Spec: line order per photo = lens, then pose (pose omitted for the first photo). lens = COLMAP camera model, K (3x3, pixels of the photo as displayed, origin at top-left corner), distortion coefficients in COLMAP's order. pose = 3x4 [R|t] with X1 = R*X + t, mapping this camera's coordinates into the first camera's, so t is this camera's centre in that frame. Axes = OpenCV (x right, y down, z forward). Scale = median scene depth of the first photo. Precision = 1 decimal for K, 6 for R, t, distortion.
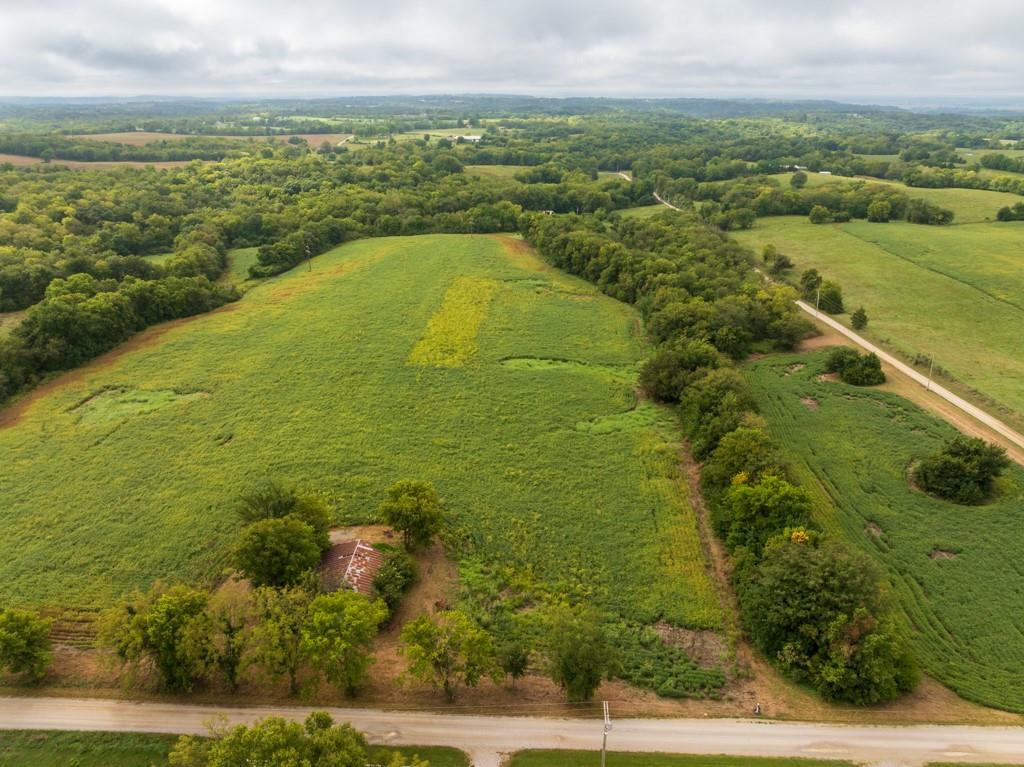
lens RADIAL K [[717.9, 0, 510.4], [0, 717.9, 381.6], [0, 0, 1]] dist [-0.045524, 0.018742]
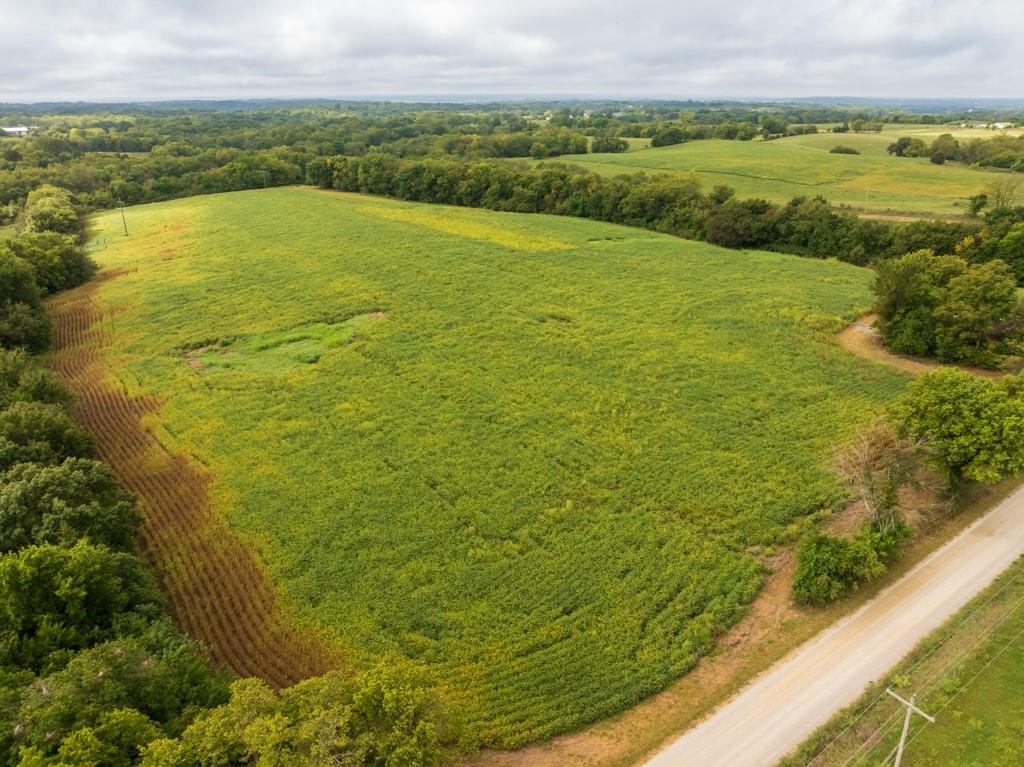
lens RADIAL K [[728.4, 0, 515.4], [0, 728.4, 383.8], [0, 0, 1]] dist [-0.042406, 0.008948]
pose [[0.785375, -0.233870, 0.573142, -0.599766], [0.238927, 0.968663, 0.067861, 0.056157], [-0.571052, 0.083642, 0.816642, 0.249314]]
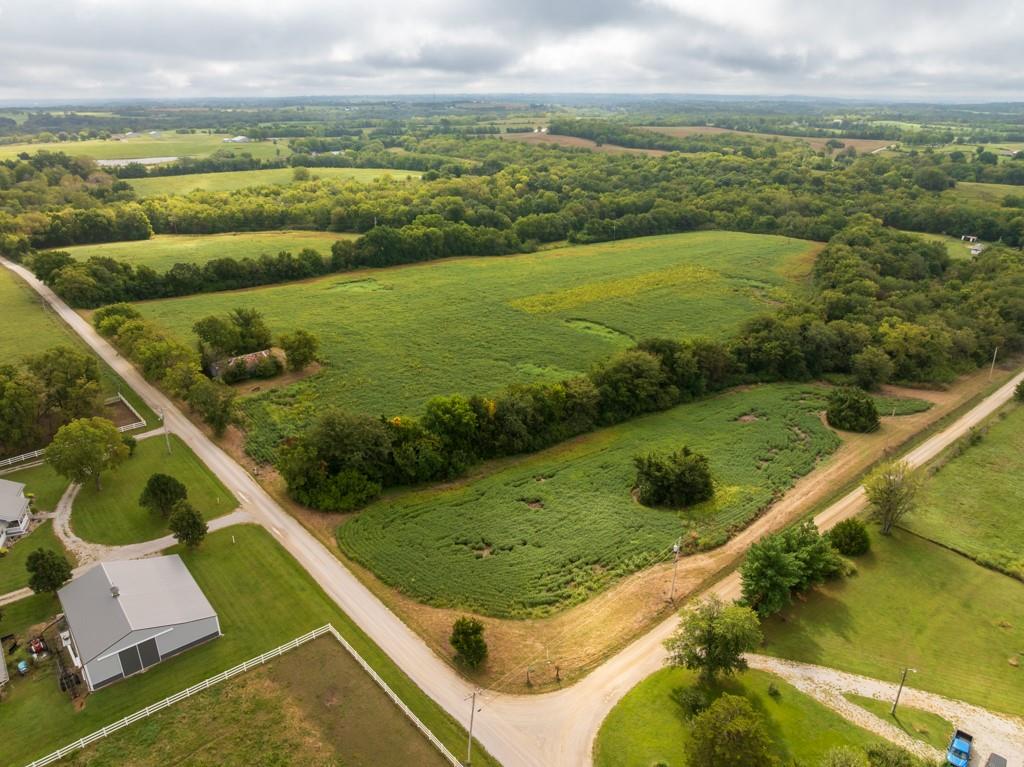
lens RADIAL K [[717.2, 0, 510.6], [0, 717.2, 381.6], [0, 0, 1]] dist [-0.030855, -0.000092]
pose [[0.684146, 0.274769, -0.675608, 0.659042], [-0.275532, 0.955046, 0.109402, -0.028602], [0.675297, 0.111304, 0.729099, 0.064095]]
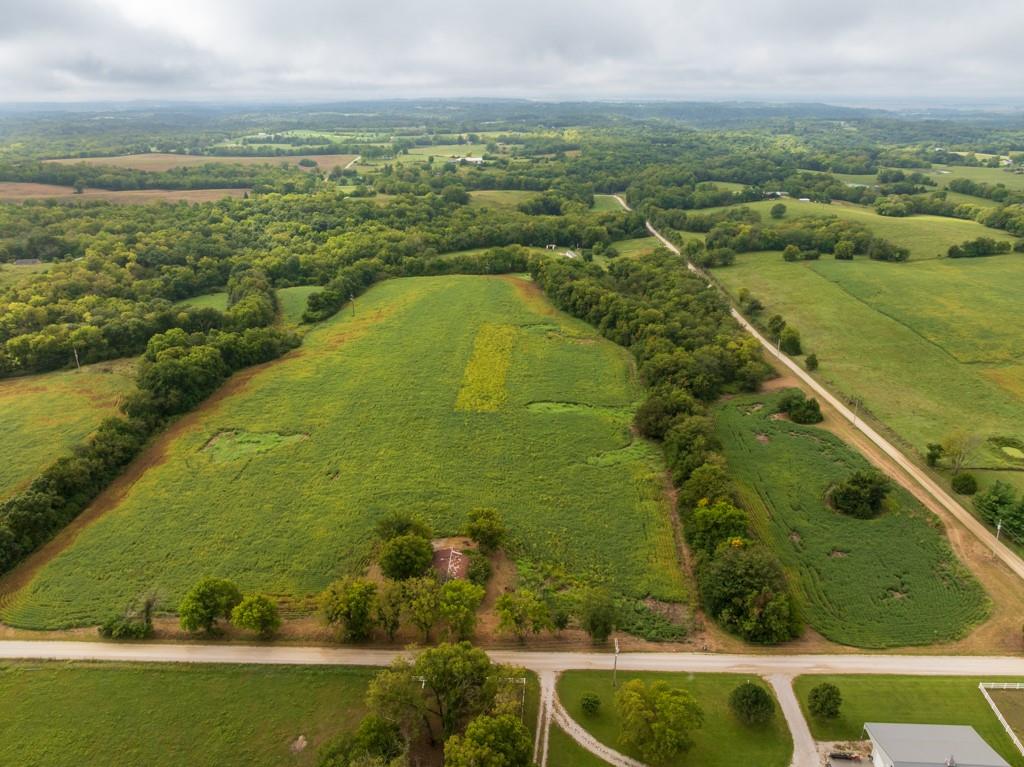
lens RADIAL K [[717.2, 0, 510.6], [0, 717.2, 381.6], [0, 0, 1]] dist [-0.030855, -0.000092]
pose [[0.999943, -0.008307, 0.006767, -0.043847], [0.008302, 0.999965, 0.000879, -0.063783], [-0.006774, -0.000822, 0.999977, -0.252644]]
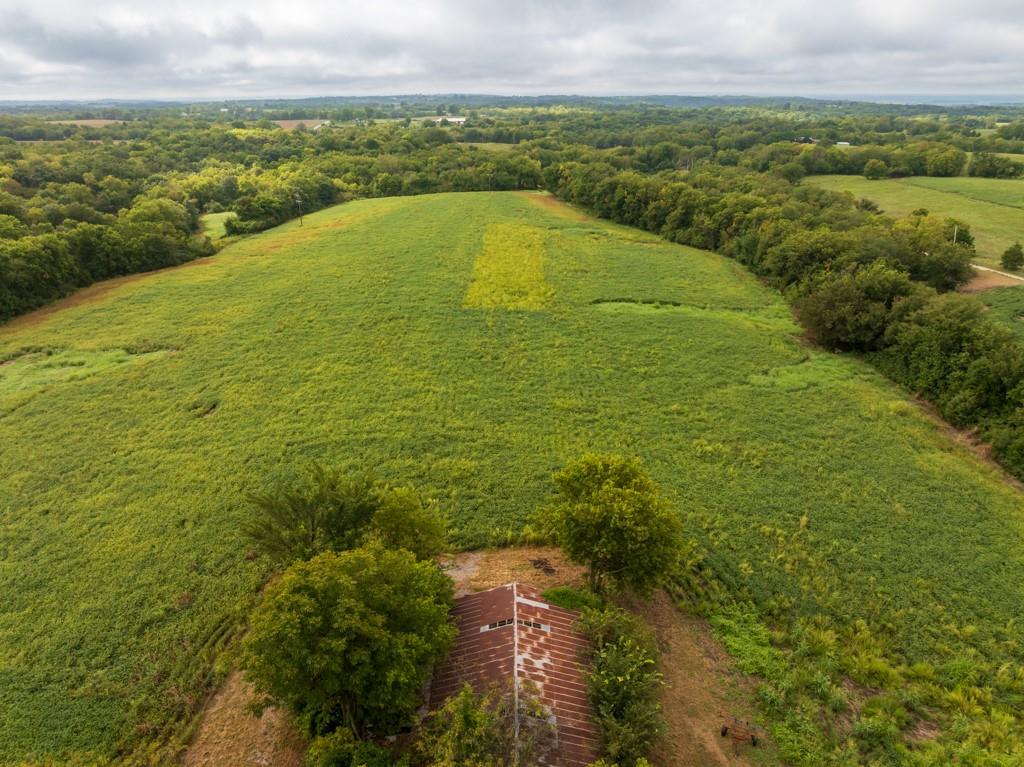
lens RADIAL K [[717.9, 0, 510.4], [0, 717.9, 381.6], [0, 0, 1]] dist [-0.045524, 0.018742]
pose [[0.999127, -0.021131, 0.036029, -0.106810], [0.021282, 0.999766, -0.003809, 0.043244], [-0.035940, 0.004573, 0.999343, 0.253246]]
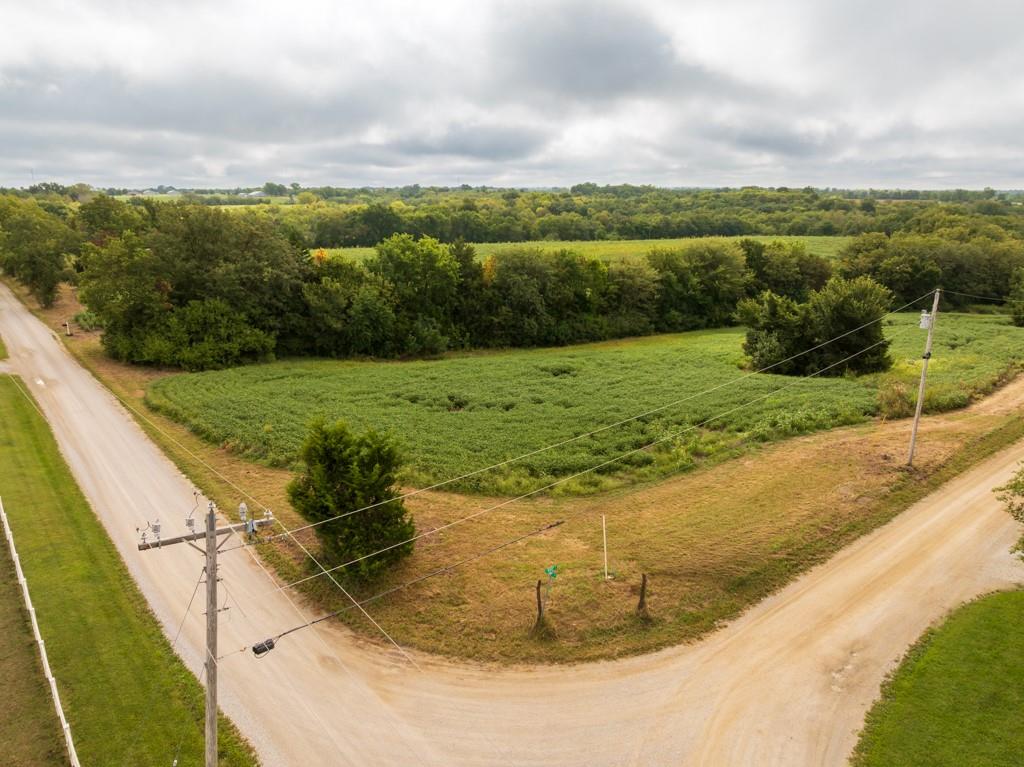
lens RADIAL K [[716.6, 0, 512.0], [0, 716.6, 383.5], [0, 0, 1]] dist [-0.043891, -0.005341]
pose [[0.662404, 0.194211, -0.723535, 0.517023], [-0.282263, 0.959336, -0.000910, 0.133714], [0.693937, 0.204831, 0.690287, 0.286178]]
